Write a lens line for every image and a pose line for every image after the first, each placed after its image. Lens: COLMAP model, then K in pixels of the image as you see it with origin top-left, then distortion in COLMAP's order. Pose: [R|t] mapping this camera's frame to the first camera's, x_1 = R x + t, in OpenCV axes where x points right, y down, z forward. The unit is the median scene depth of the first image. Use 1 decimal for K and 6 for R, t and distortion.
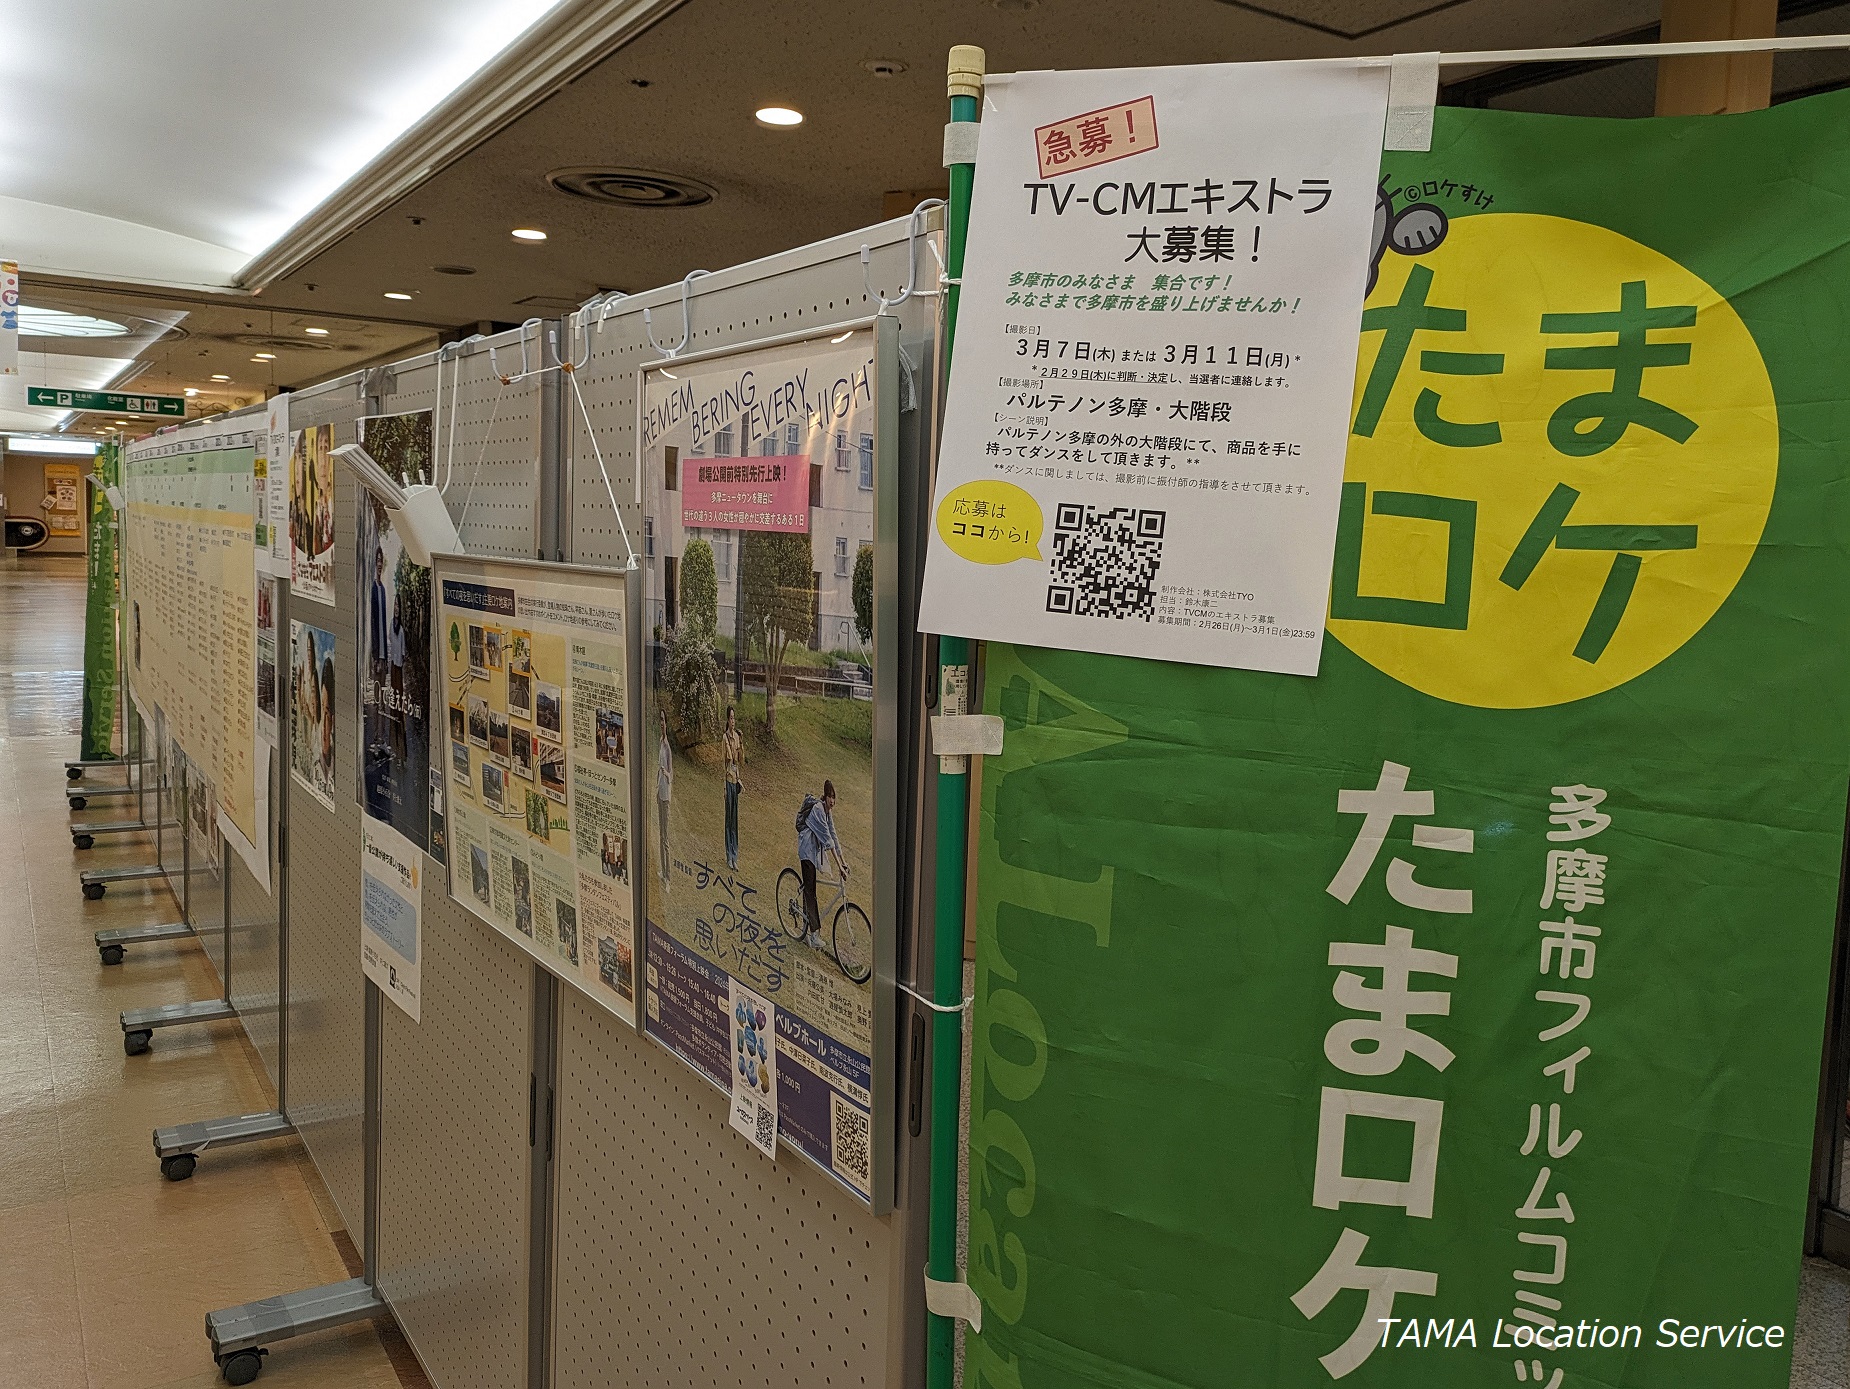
lens RADIAL K [[1463.0, 0, 929.9], [0, 1463.0, 700.5], [0, 0, 1]] dist [-0.035056, -0.004163]
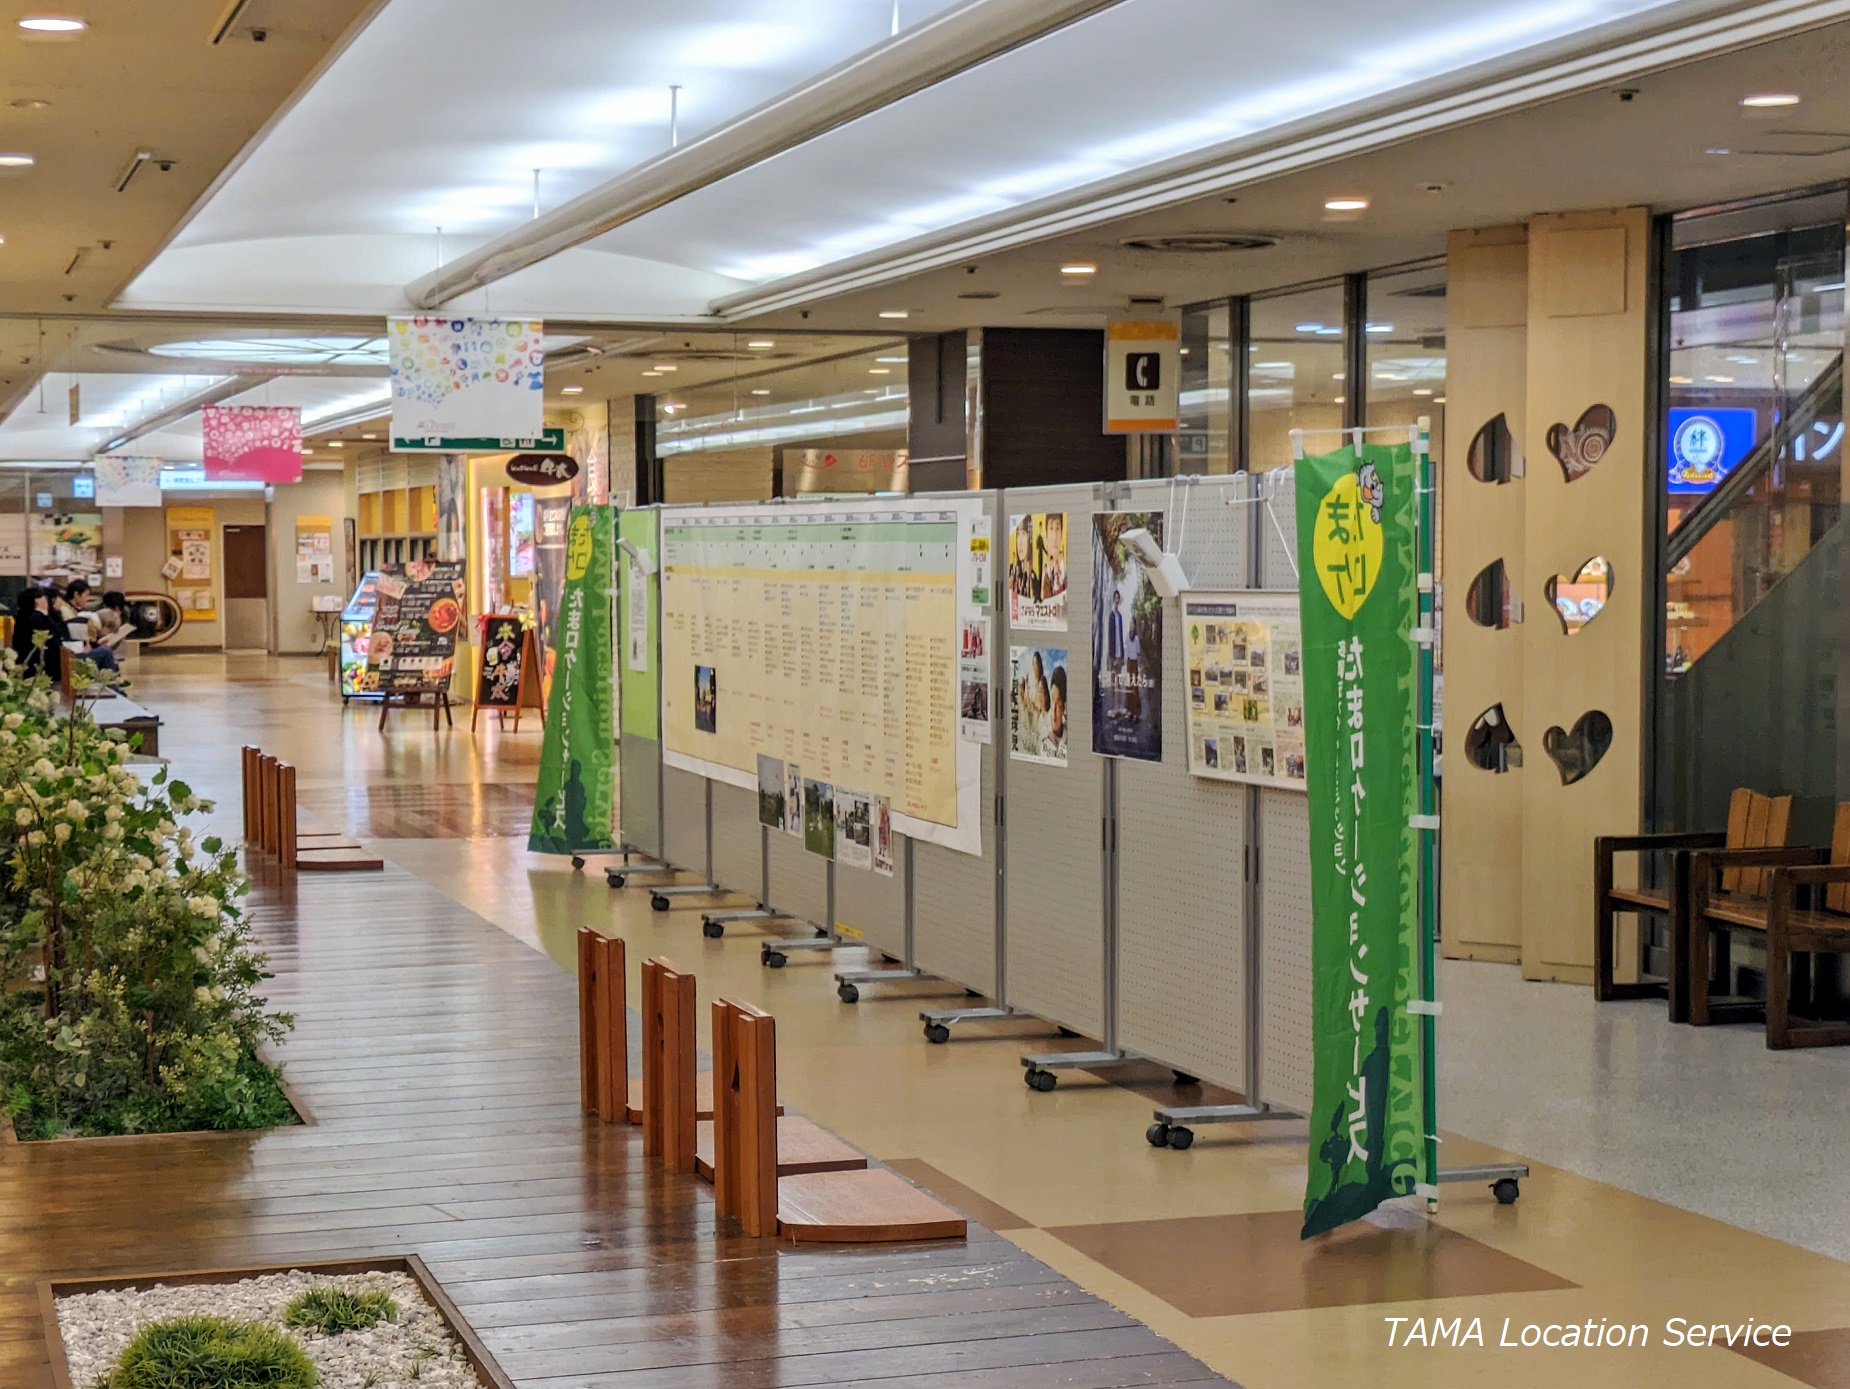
lens RADIAL K [[2875.2, 0, 920.6], [0, 2875.2, 697.2], [0, 0, 1]] dist [-0.089396, 0.000000]
pose [[0.969970, -0.026702, -0.241756, 0.189917], [0.009009, 0.997218, -0.073997, 0.254470], [0.243059, 0.069597, 0.967511, -2.192270]]
